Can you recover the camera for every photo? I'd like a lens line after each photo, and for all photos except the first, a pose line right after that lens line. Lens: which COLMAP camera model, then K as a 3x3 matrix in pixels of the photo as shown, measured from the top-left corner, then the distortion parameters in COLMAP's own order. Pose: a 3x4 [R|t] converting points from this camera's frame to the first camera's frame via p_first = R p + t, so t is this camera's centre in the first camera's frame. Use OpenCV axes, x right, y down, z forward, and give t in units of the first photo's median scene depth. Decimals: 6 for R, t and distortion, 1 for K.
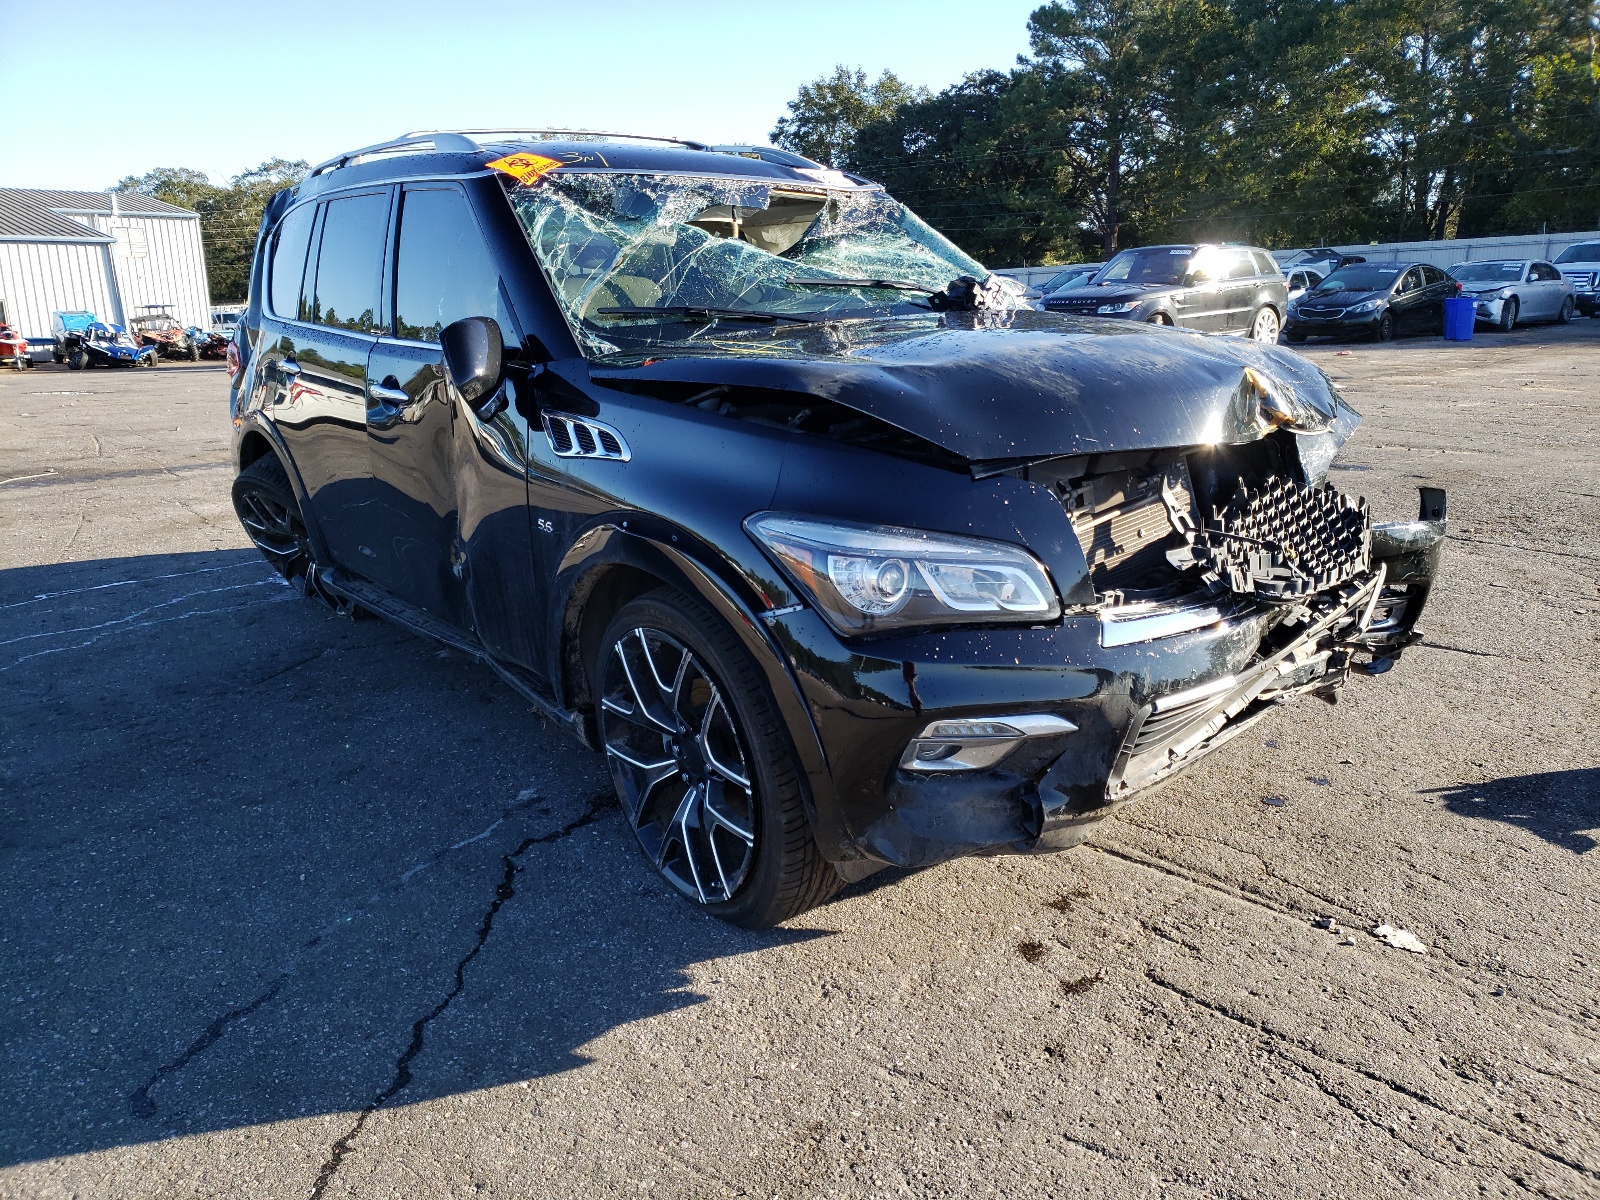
lens RADIAL K [[1210.0, 0, 800.0], [0, 1210.0, 600.0], [0, 0, 1]] dist [0.006466, 0.001848]
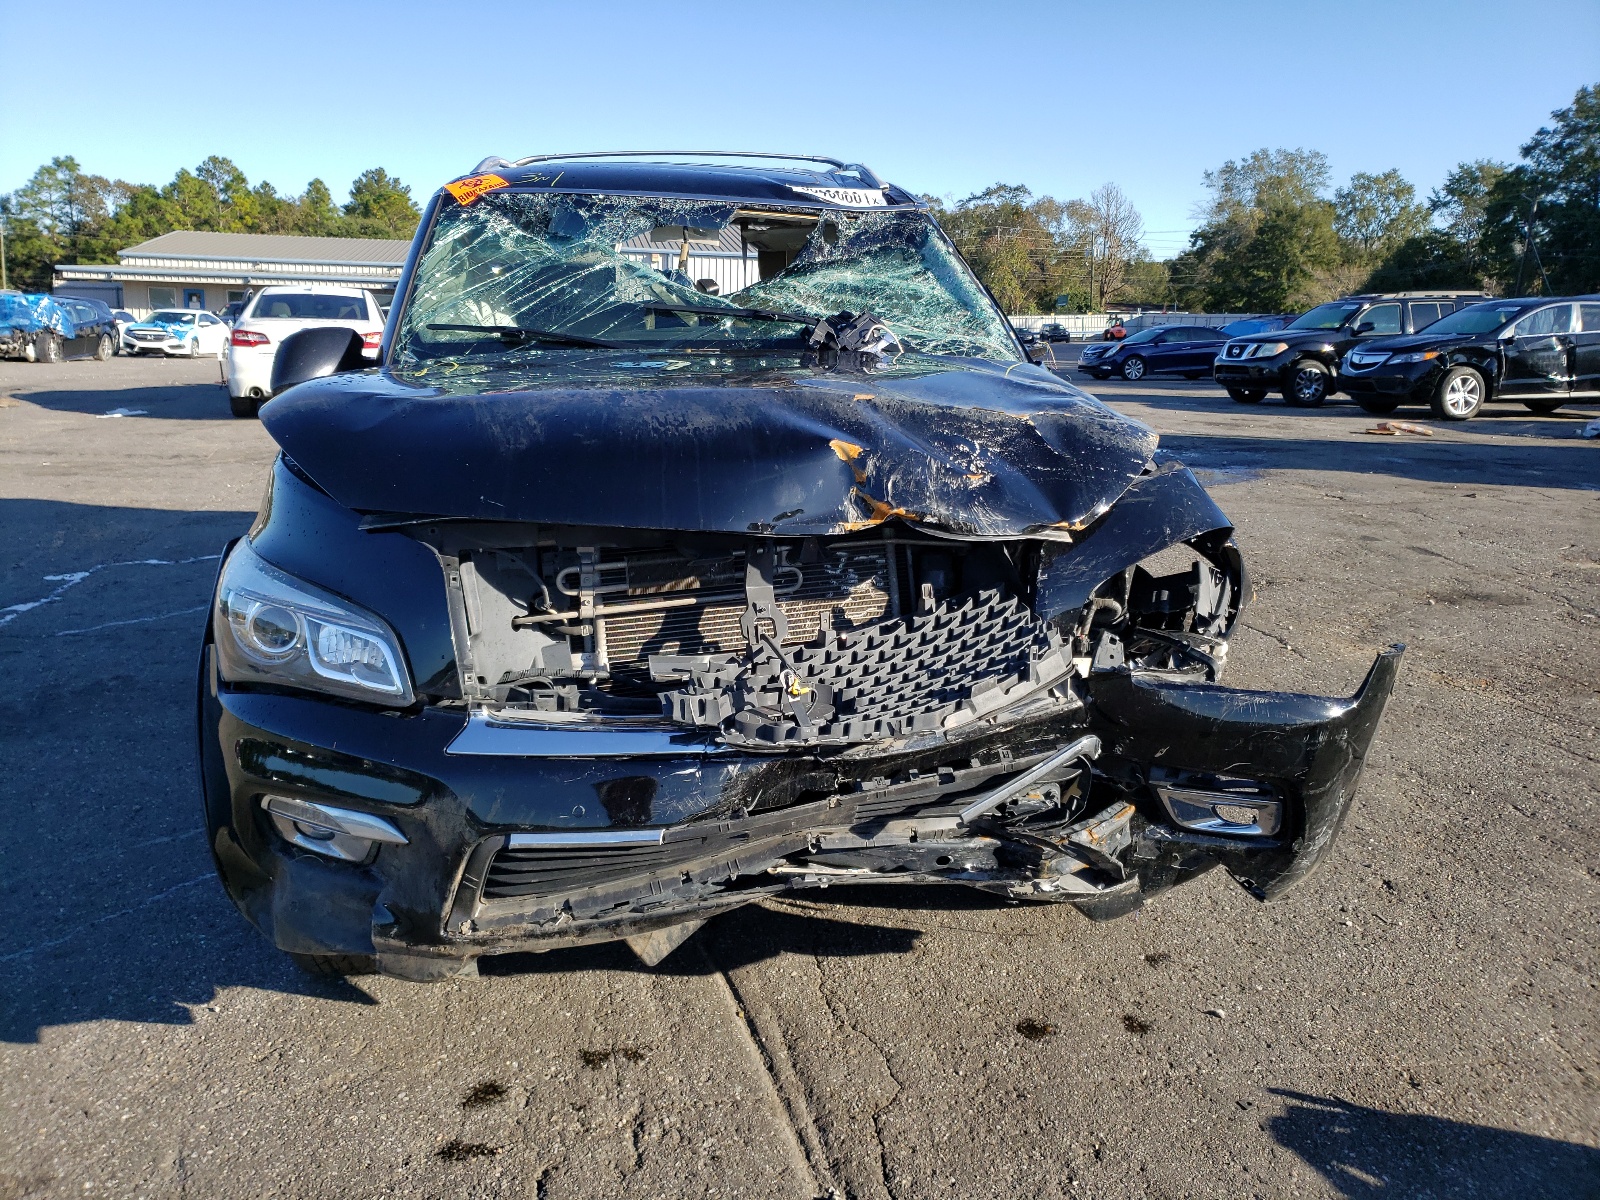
lens RADIAL K [[1220.9, 0, 800.1], [0, 1220.9, 566.0], [0, 0, 1]] dist [0.004769, 0.001398]
pose [[0.862018, 0.144961, -0.485708, 0.602447], [-0.165526, 0.986205, 0.000564, -0.091370], [0.479089, 0.079911, 0.874121, 0.264814]]
